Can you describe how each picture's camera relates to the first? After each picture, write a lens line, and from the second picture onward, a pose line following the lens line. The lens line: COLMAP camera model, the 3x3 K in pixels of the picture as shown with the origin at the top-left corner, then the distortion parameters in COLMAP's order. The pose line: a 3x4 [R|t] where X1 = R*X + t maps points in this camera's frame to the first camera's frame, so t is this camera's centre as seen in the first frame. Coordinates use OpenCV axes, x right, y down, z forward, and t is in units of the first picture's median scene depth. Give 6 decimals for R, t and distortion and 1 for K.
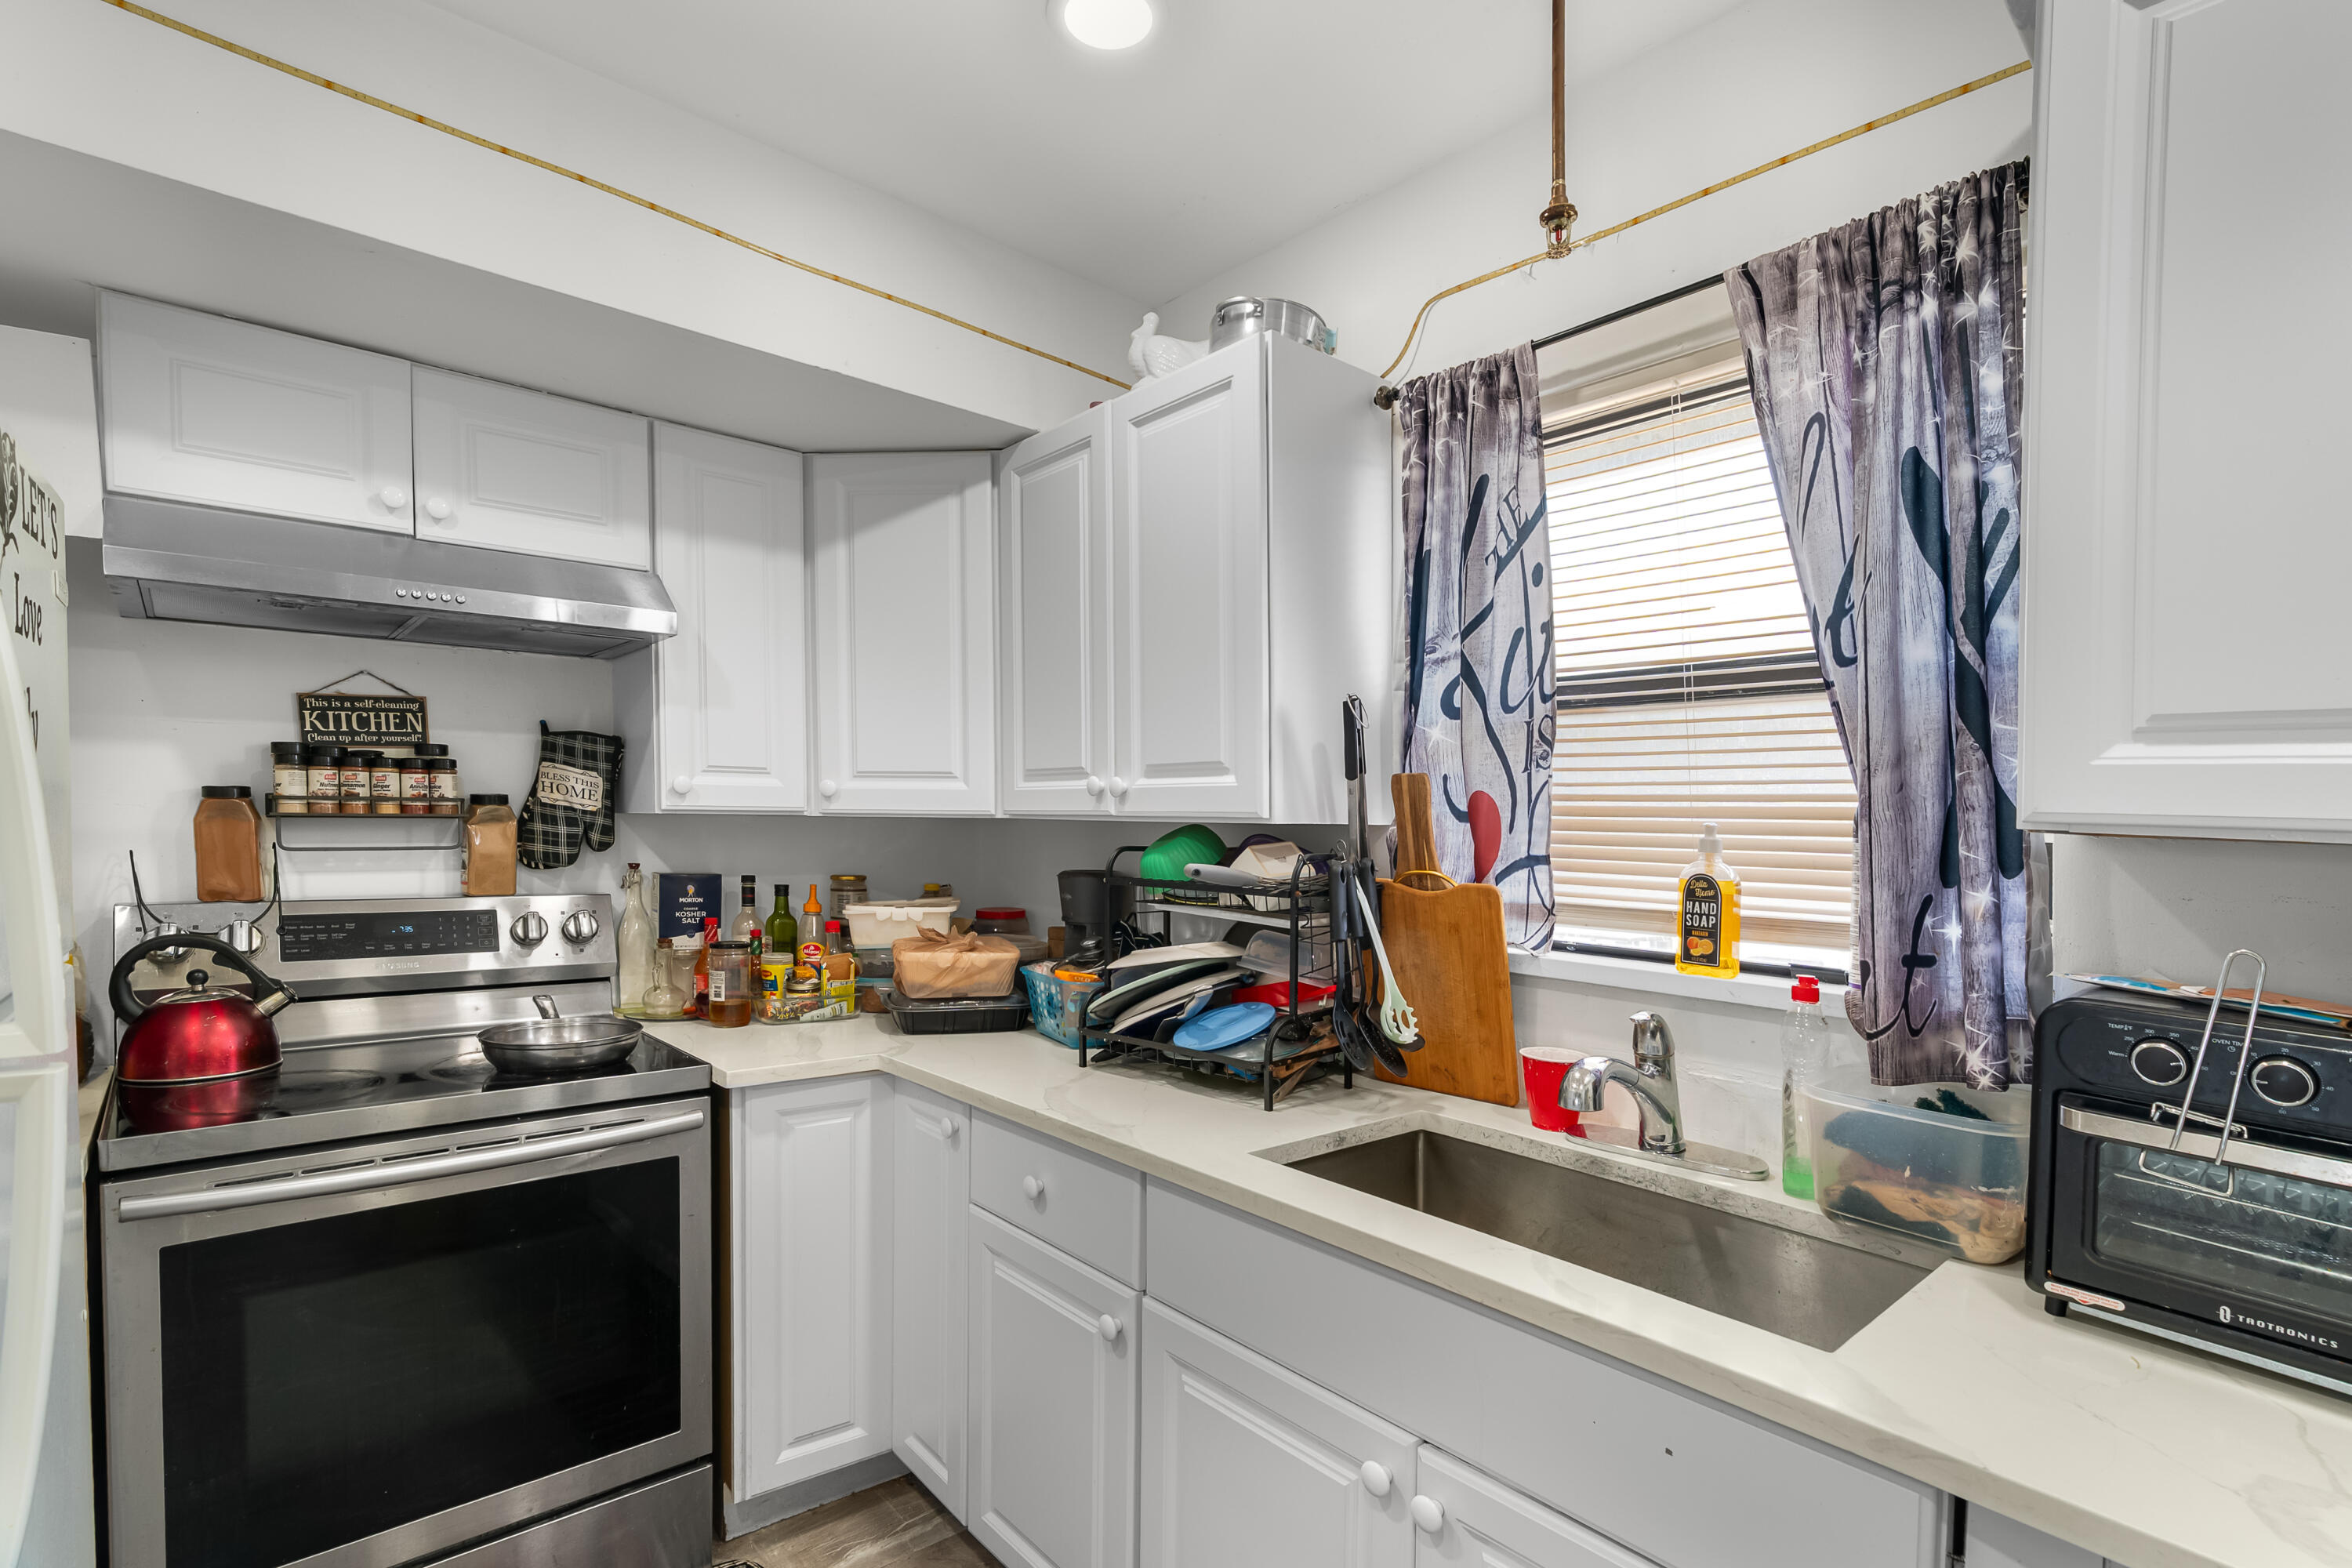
lens RADIAL K [[1121.7, 0, 1185.4], [0, 1121.7, 808.3], [0, 0, 1]] dist [-0.003080, -0.000113]
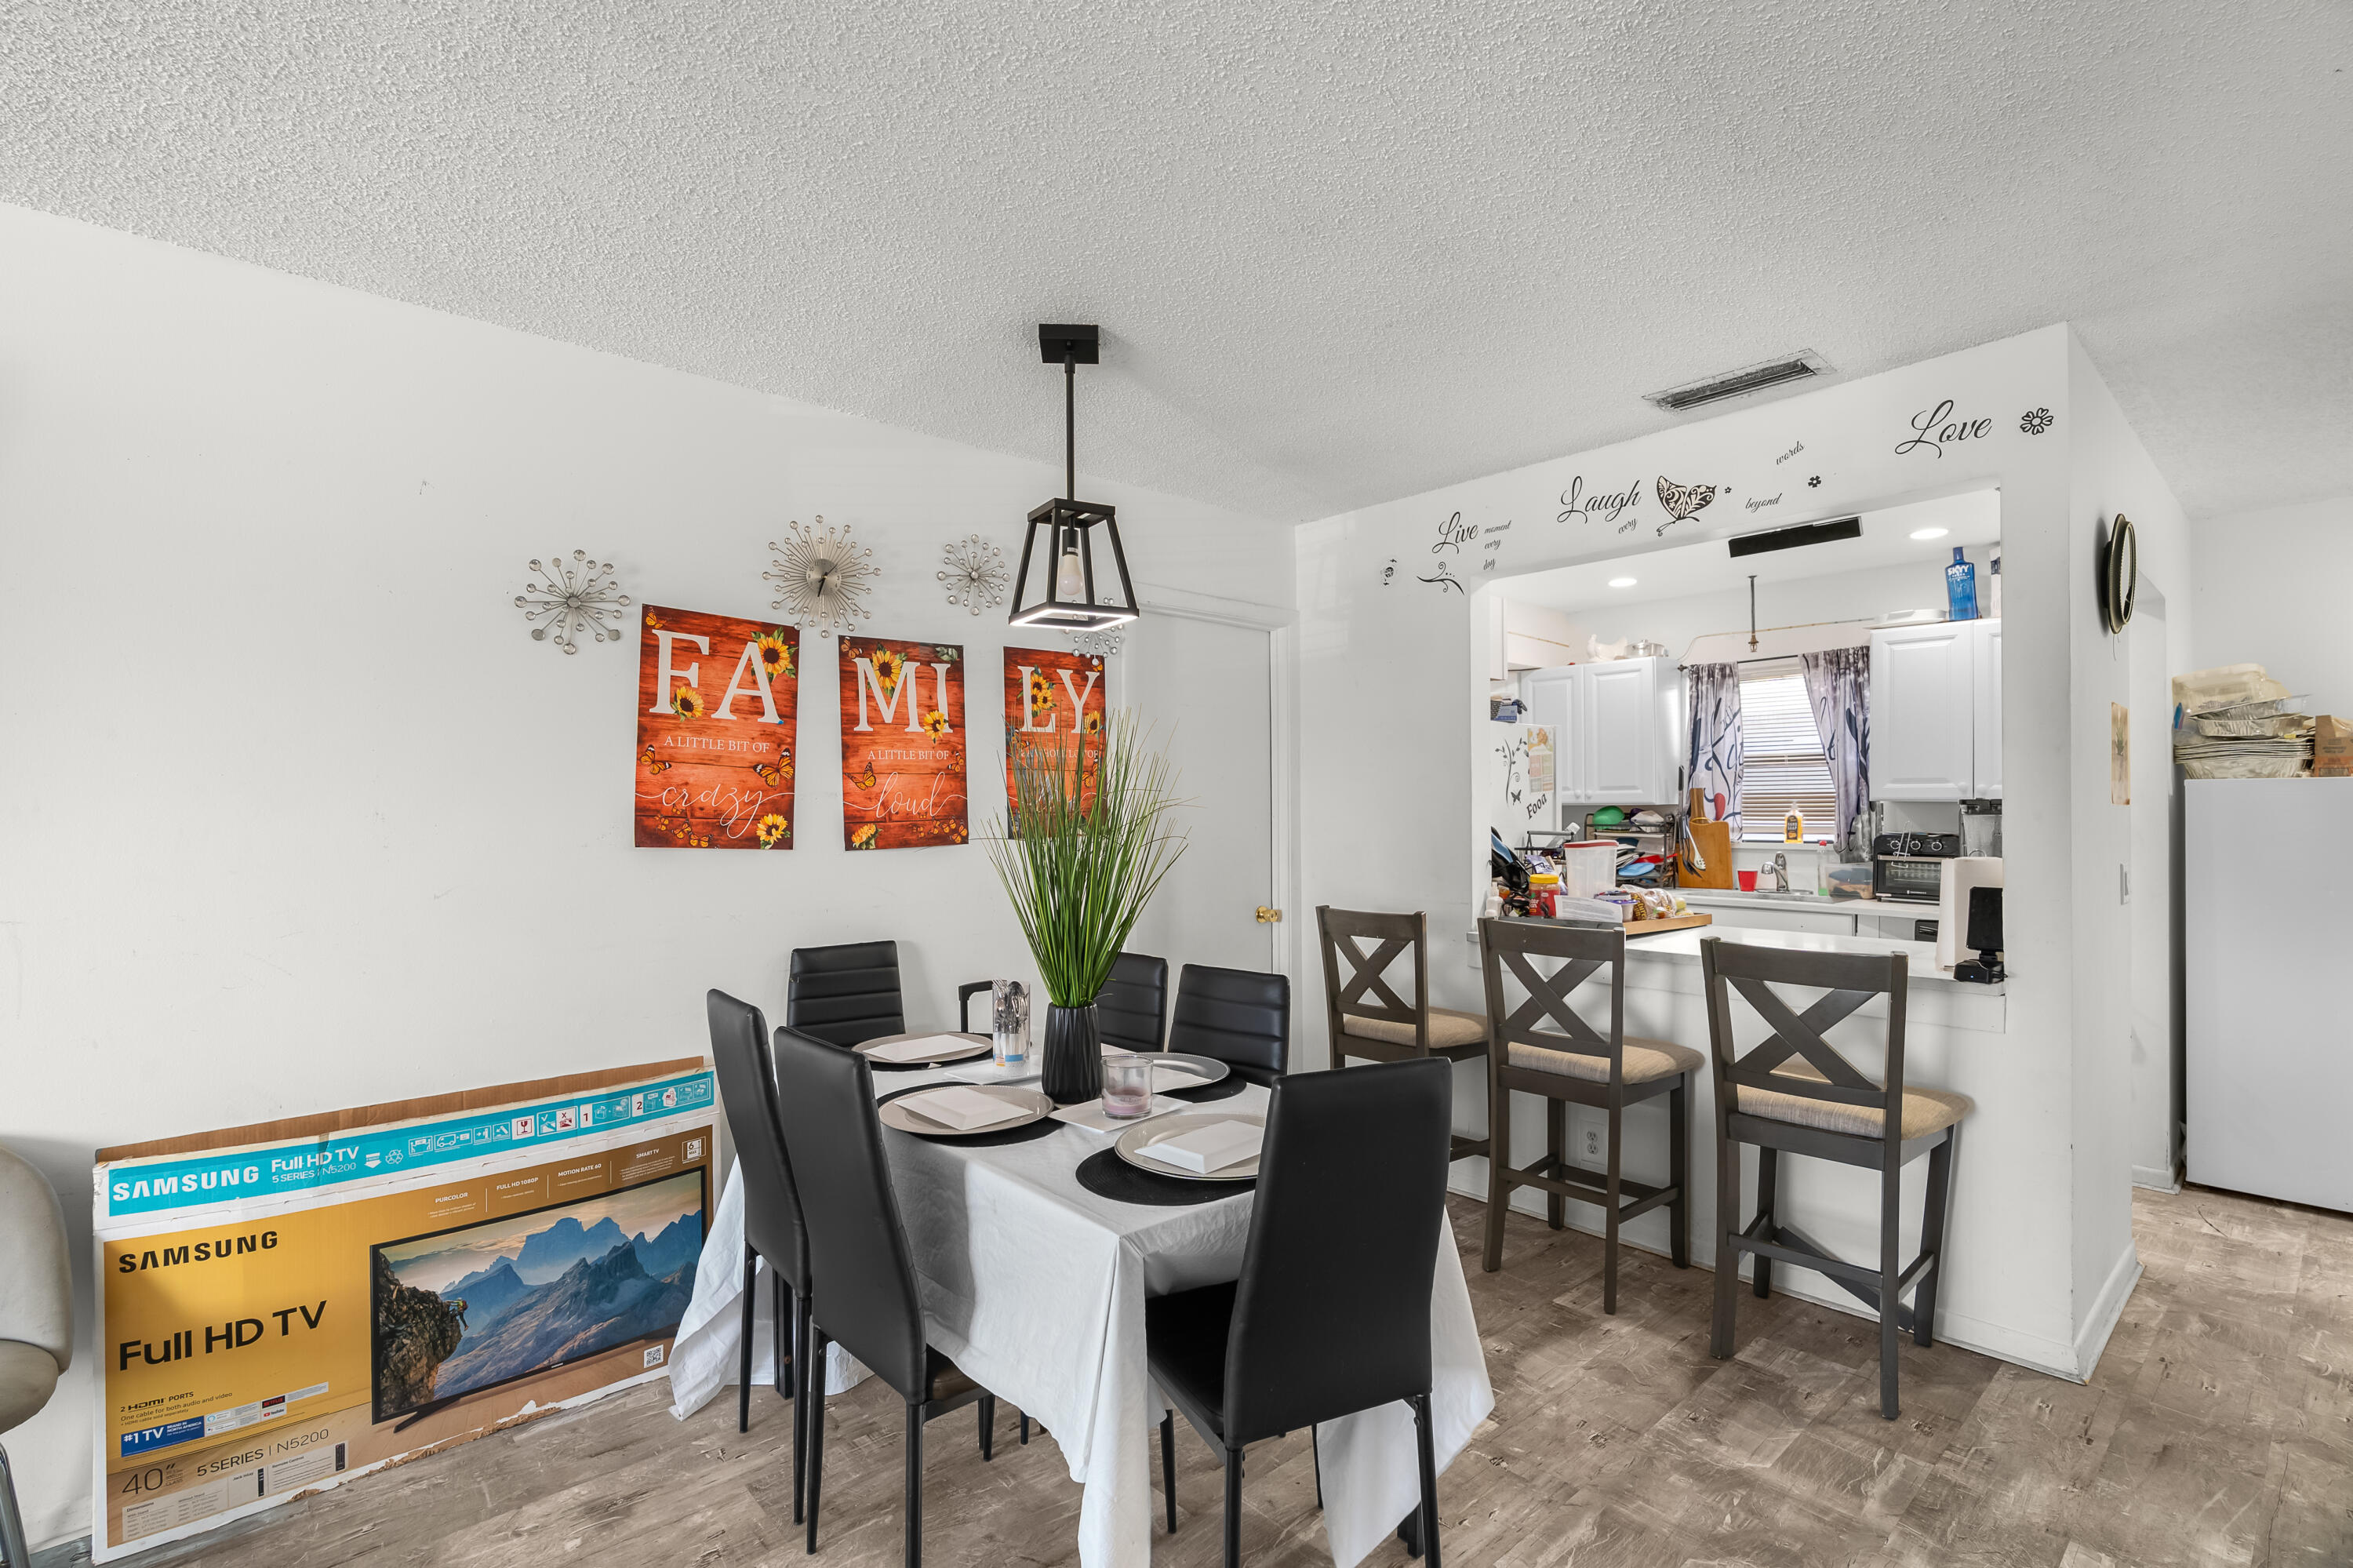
lens RADIAL K [[1055.7, 0, 1183.9], [0, 1055.7, 813.7], [0, 0, 1]] dist [-0.002579, 0.003022]
pose [[0.999578, -0.028099, -0.007316, -1.335729], [0.028241, 0.999399, 0.020113, -0.063556], [0.006746, -0.020311, 0.999771, -2.183981]]
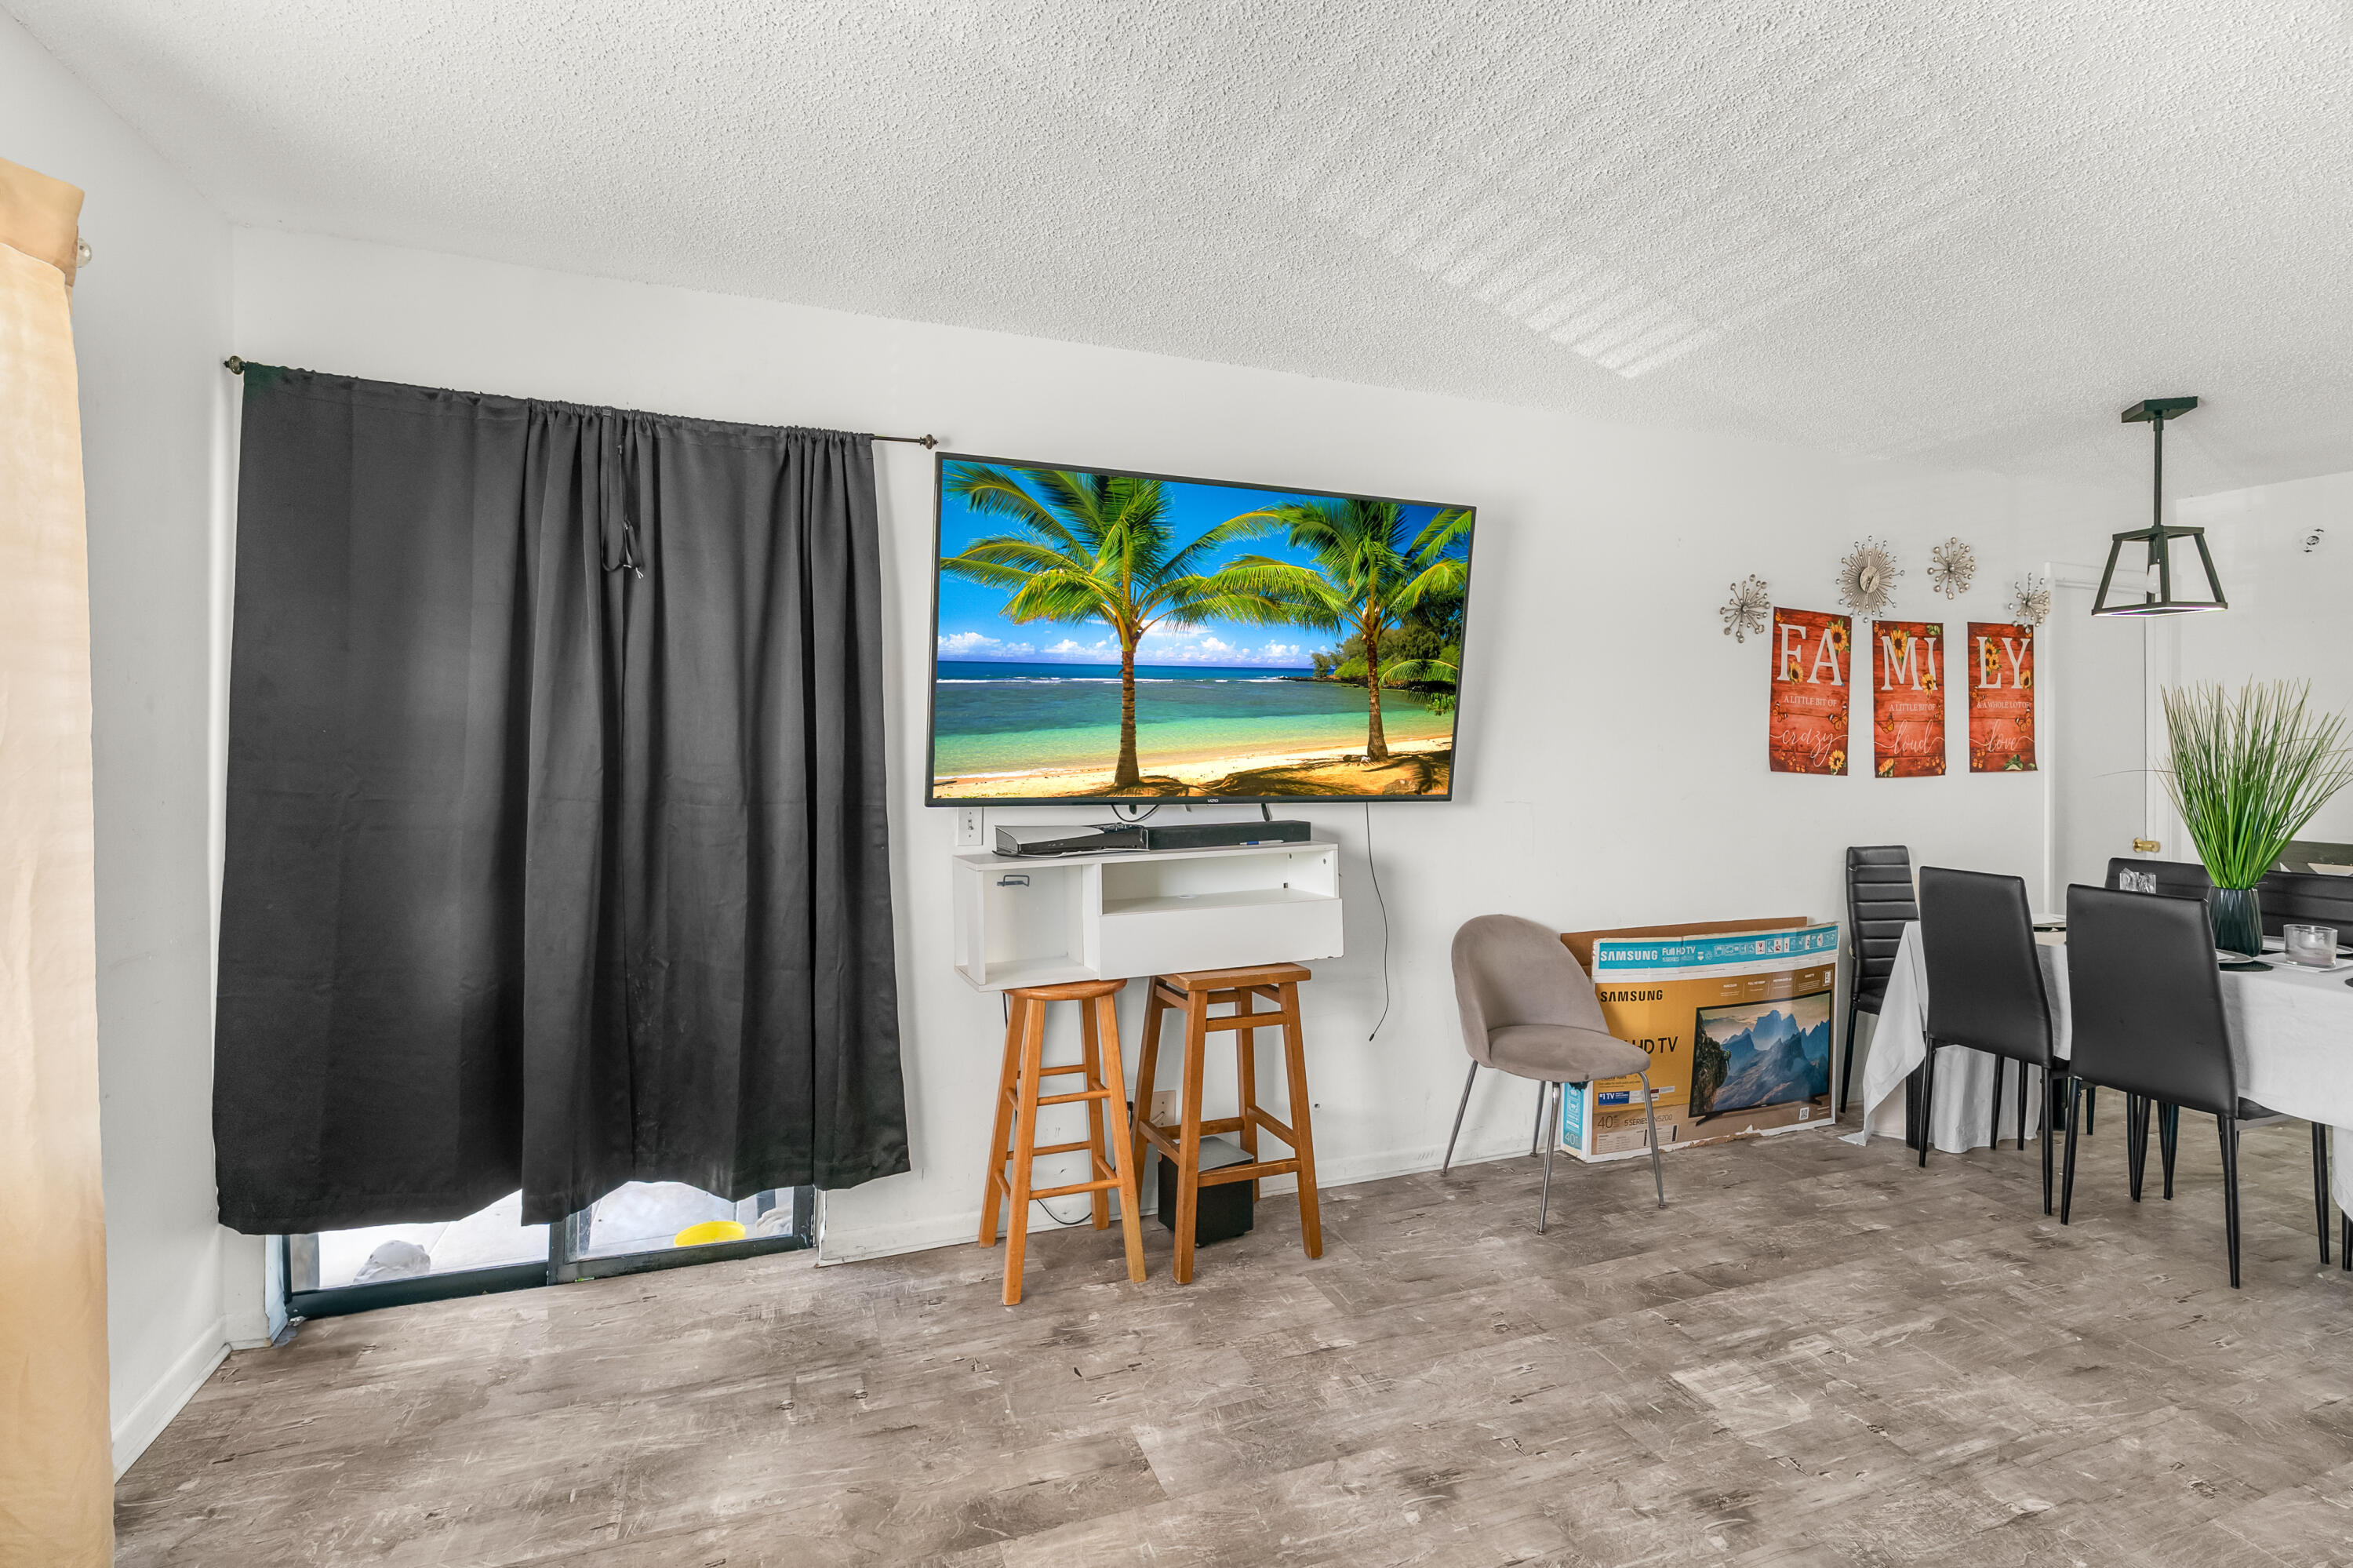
lens RADIAL K [[1055.7, 0, 1240.5], [0, 1055.7, 738.3], [0, 0, 1]] dist [-0.002579, 0.003022]
pose [[0.935553, -0.014159, -0.352903, -2.426067], [0.015826, 0.999873, 0.001839, -0.099684], [0.352832, -0.007305, 0.935658, -3.199370]]
